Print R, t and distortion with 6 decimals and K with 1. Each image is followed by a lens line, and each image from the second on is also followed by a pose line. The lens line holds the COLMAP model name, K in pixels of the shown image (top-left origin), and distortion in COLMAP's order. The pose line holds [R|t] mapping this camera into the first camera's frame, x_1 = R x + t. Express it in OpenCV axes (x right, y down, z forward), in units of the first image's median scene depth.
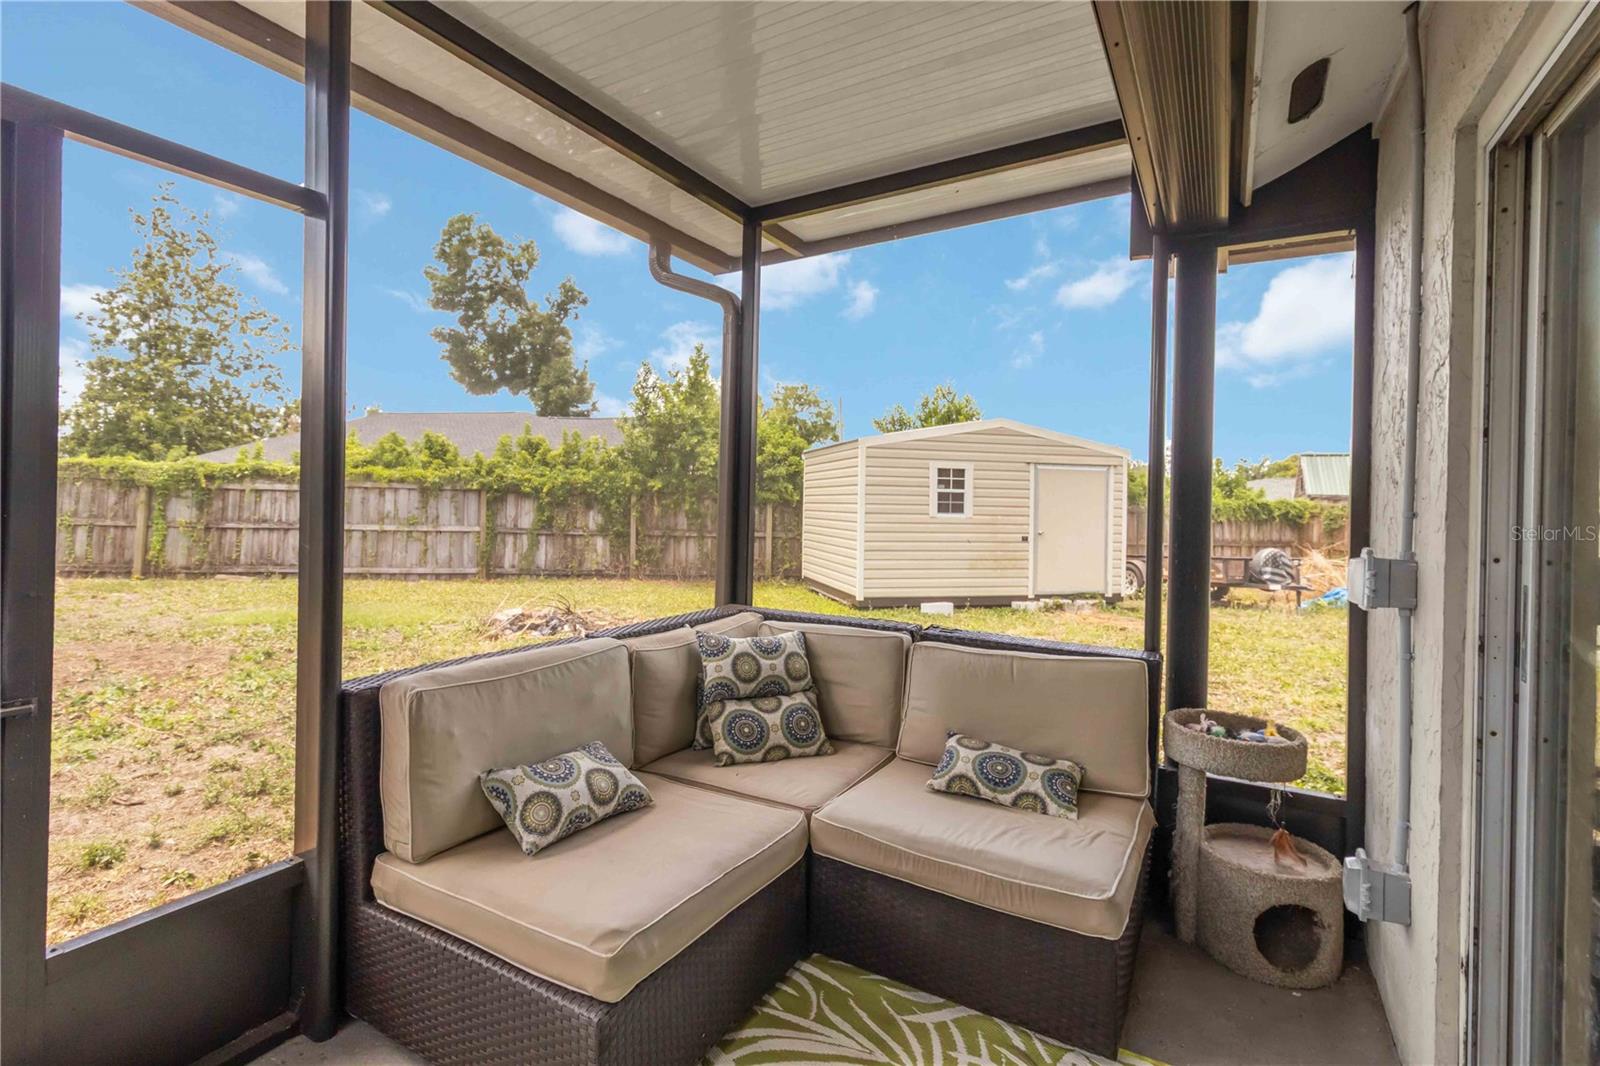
lens RADIAL K [[750.9, 0, 809.9], [0, 750.9, 505.6], [0, 0, 1]] dist [0.004158, 0.000258]
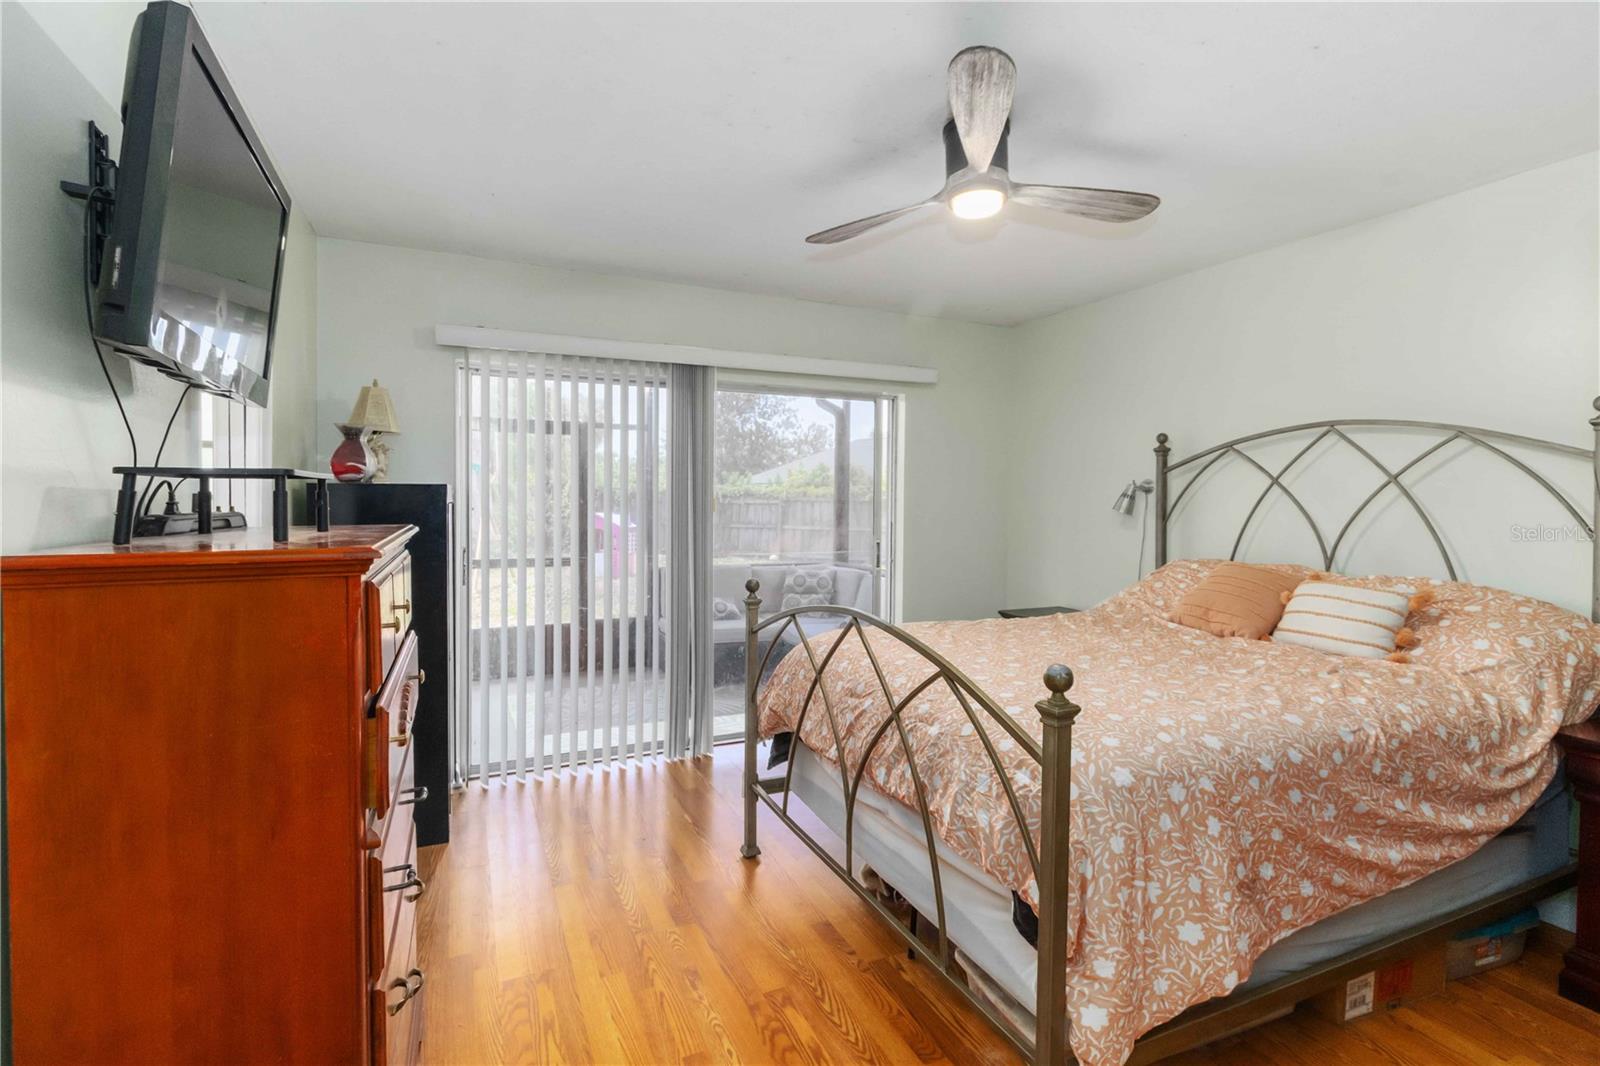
lens RADIAL K [[750.9, 0, 809.9], [0, 750.9, 505.6], [0, 0, 1]] dist [0.004158, 0.000258]
pose [[0.811142, -0.008499, -0.584788, 0.286168], [0.002794, 0.999939, -0.010657, 0.000605], [0.584843, 0.007010, 0.811116, -0.195723]]
